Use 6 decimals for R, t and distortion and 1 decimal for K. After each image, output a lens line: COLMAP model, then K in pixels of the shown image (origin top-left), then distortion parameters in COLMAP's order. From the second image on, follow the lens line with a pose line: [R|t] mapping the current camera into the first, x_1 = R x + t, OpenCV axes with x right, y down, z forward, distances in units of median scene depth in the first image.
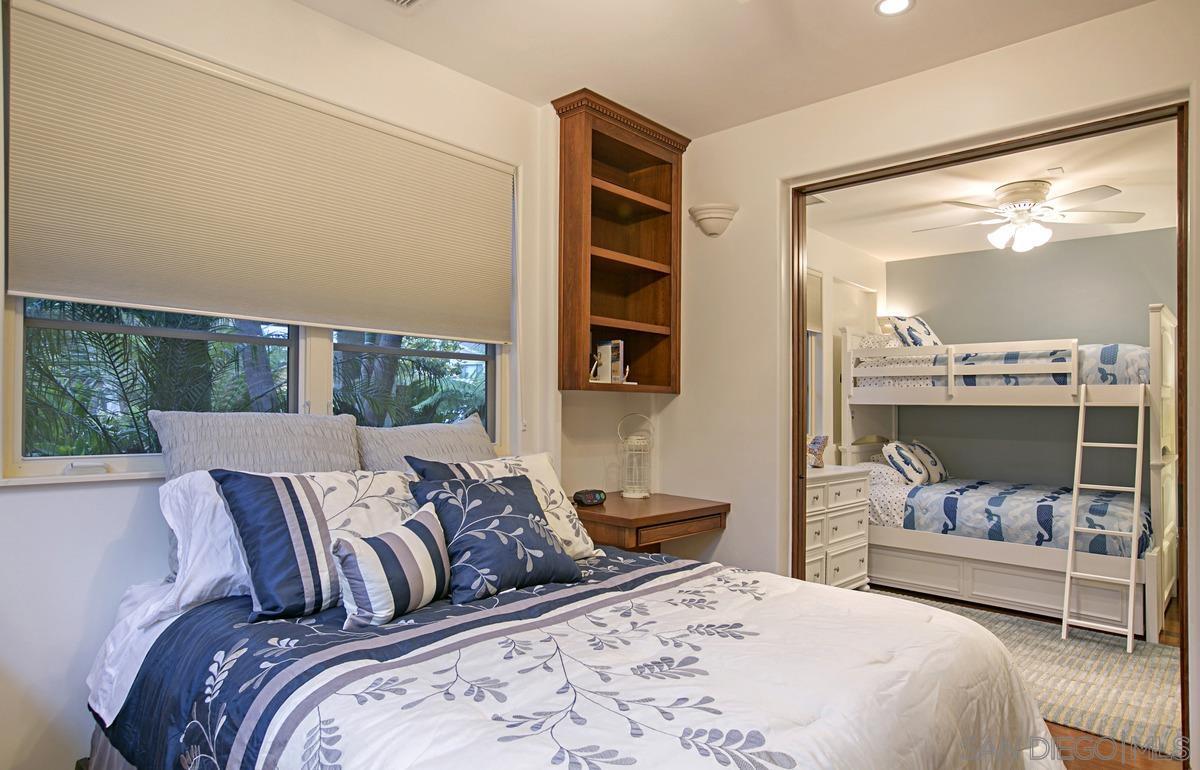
lens RADIAL K [[709.0, 0, 600.5], [0, 709.0, 389.5], [0, 0, 1]] dist [0.033761, 0.001894]
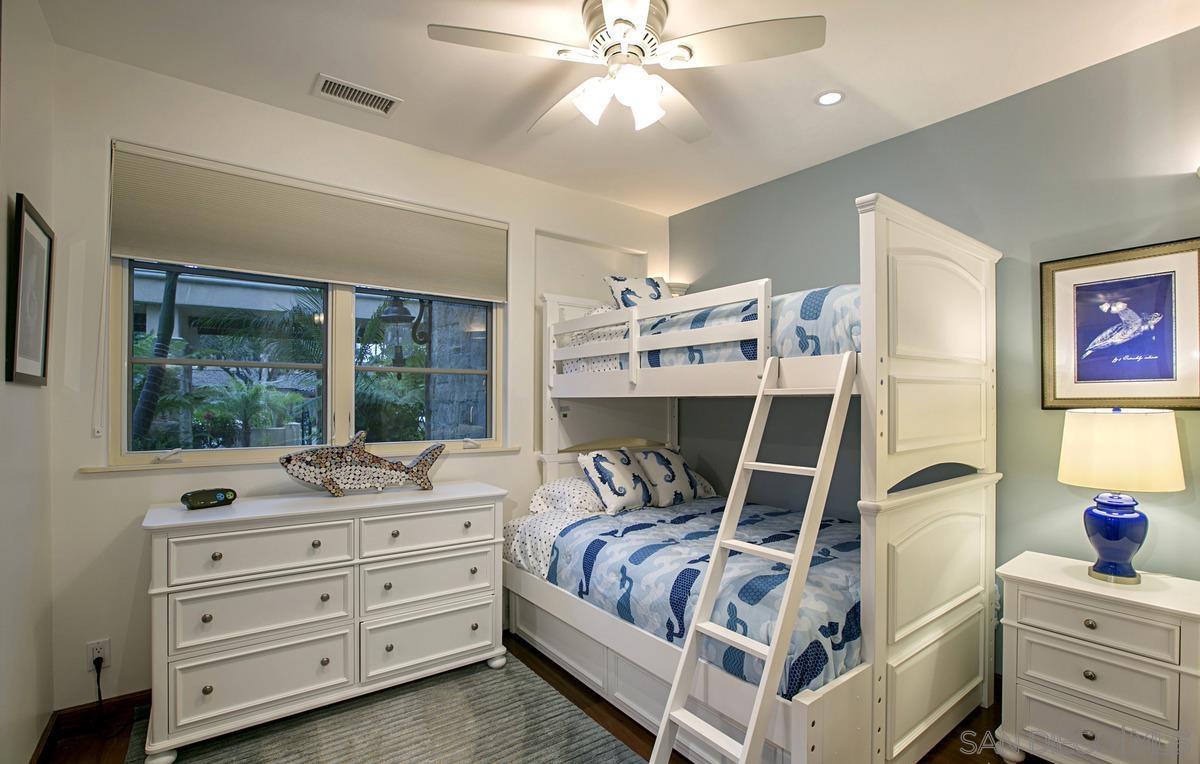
lens RADIAL K [[547.8, 0, 588.6], [0, 547.8, 400.8], [0, 0, 1]] dist [-0.033331, -0.000123]
pose [[0.980184, -0.008929, -0.197886, 0.590010], [0.012759, 0.999755, 0.018087, 0.016771], [0.197677, -0.020253, 0.980058, 0.530609]]
